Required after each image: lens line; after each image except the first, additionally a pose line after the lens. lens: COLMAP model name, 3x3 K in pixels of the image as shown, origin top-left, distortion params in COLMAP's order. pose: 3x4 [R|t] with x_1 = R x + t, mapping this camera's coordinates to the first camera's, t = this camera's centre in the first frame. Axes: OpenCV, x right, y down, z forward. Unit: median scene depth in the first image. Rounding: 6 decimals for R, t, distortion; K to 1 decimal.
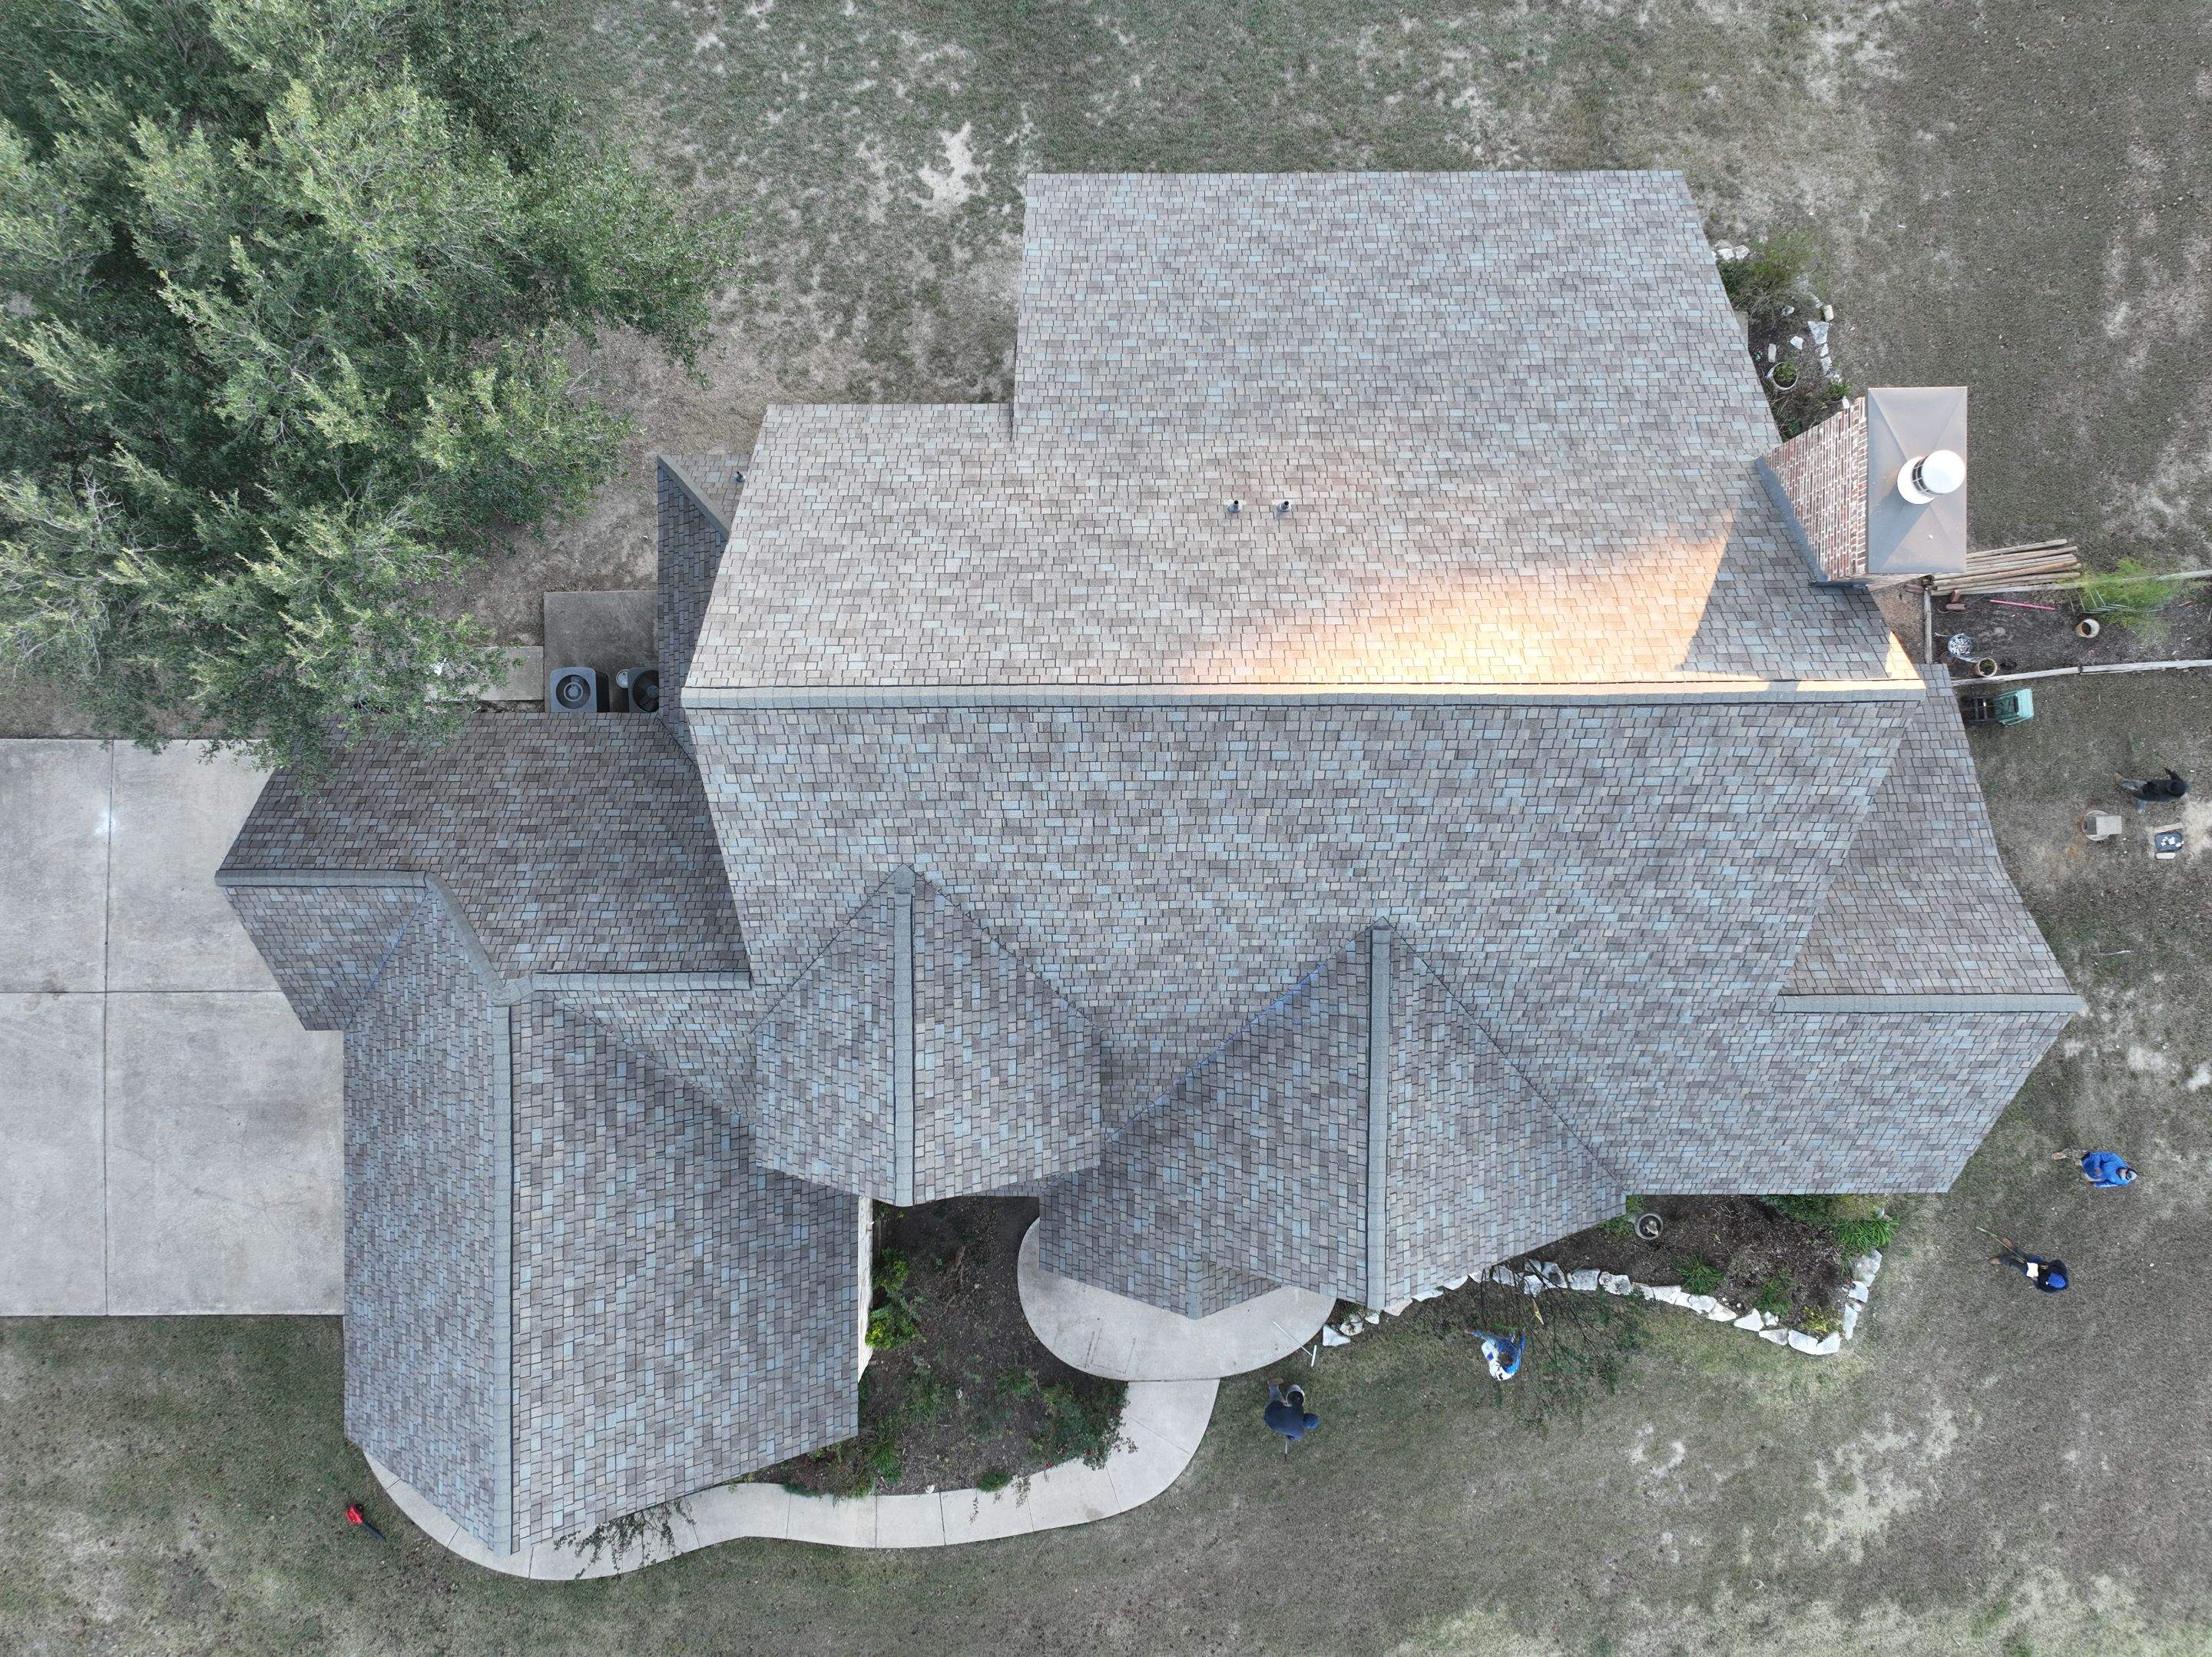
lens RADIAL K [[1554.0, 0, 1101.8], [0, 1554.0, 812.1], [0, 0, 1]] dist [-0.006060, 0.020333]
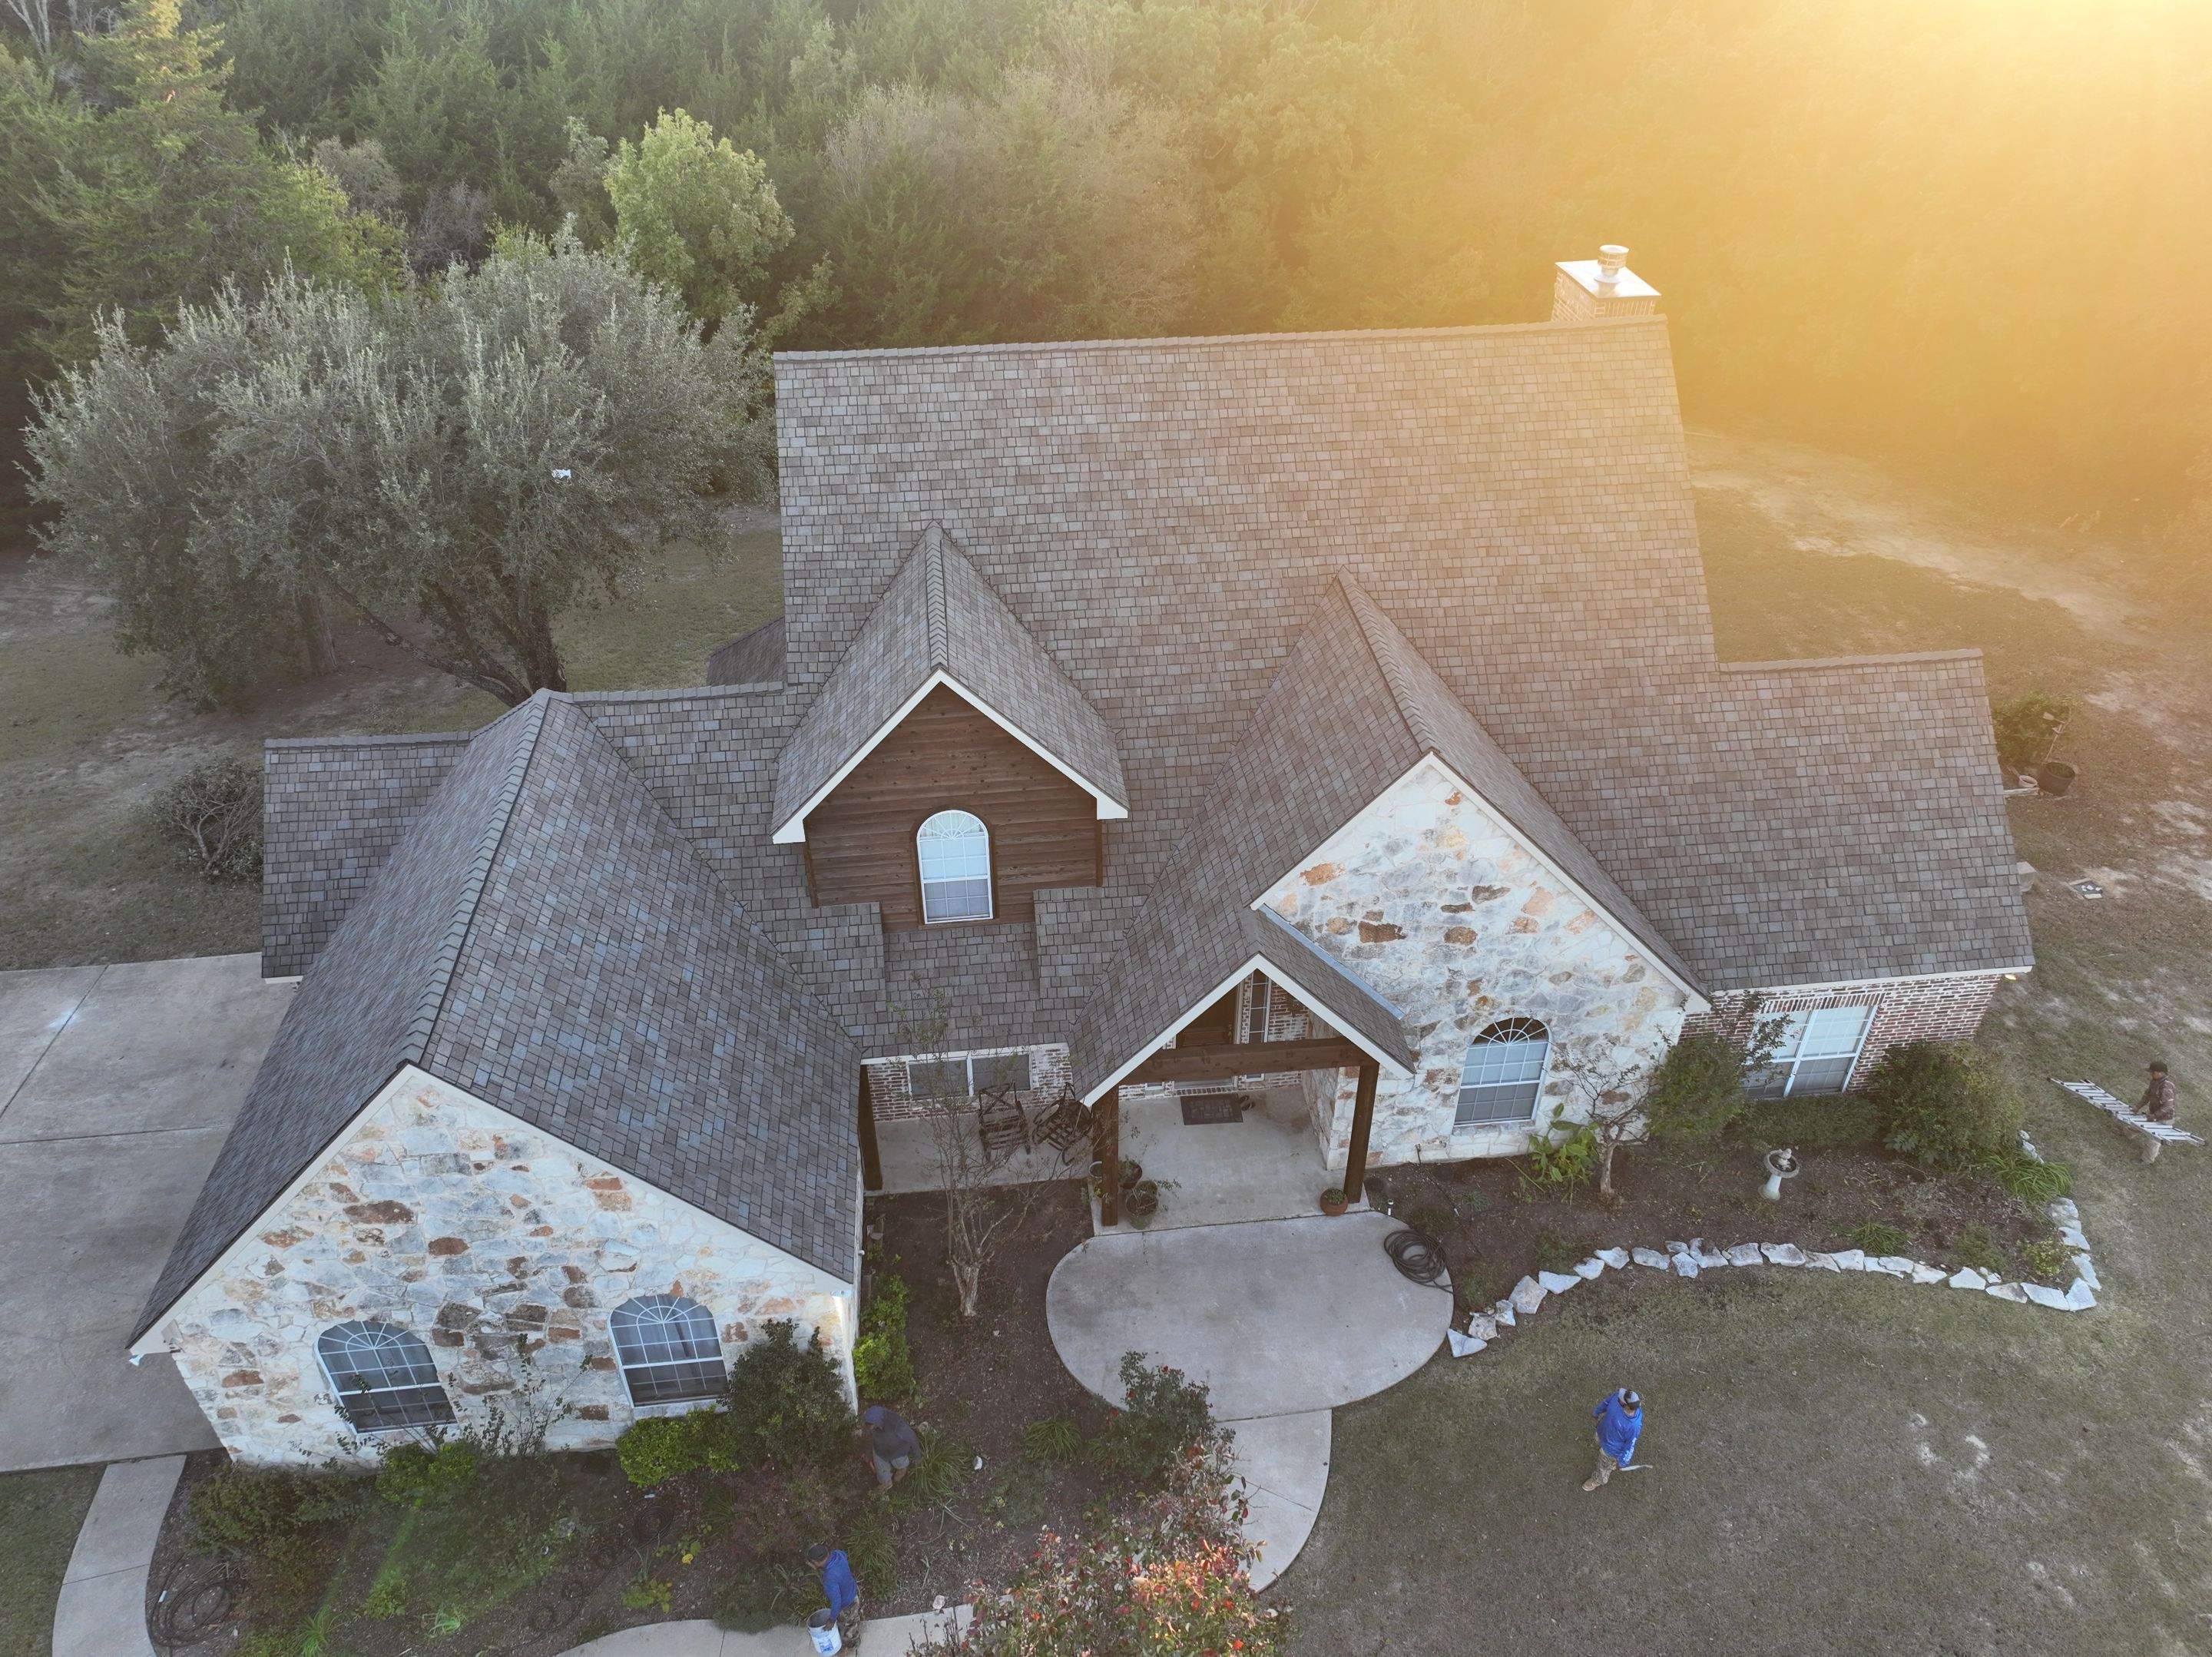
lens RADIAL K [[1554.0, 0, 1096.7], [0, 1554.0, 823.9], [0, 0, 1]] dist [-0.006060, 0.020333]
pose [[0.994811, -0.056894, 0.084349, -0.113363], [0.101720, 0.573690, -0.812732, 1.111150], [-0.002151, 0.817094, 0.576500, 0.488040]]
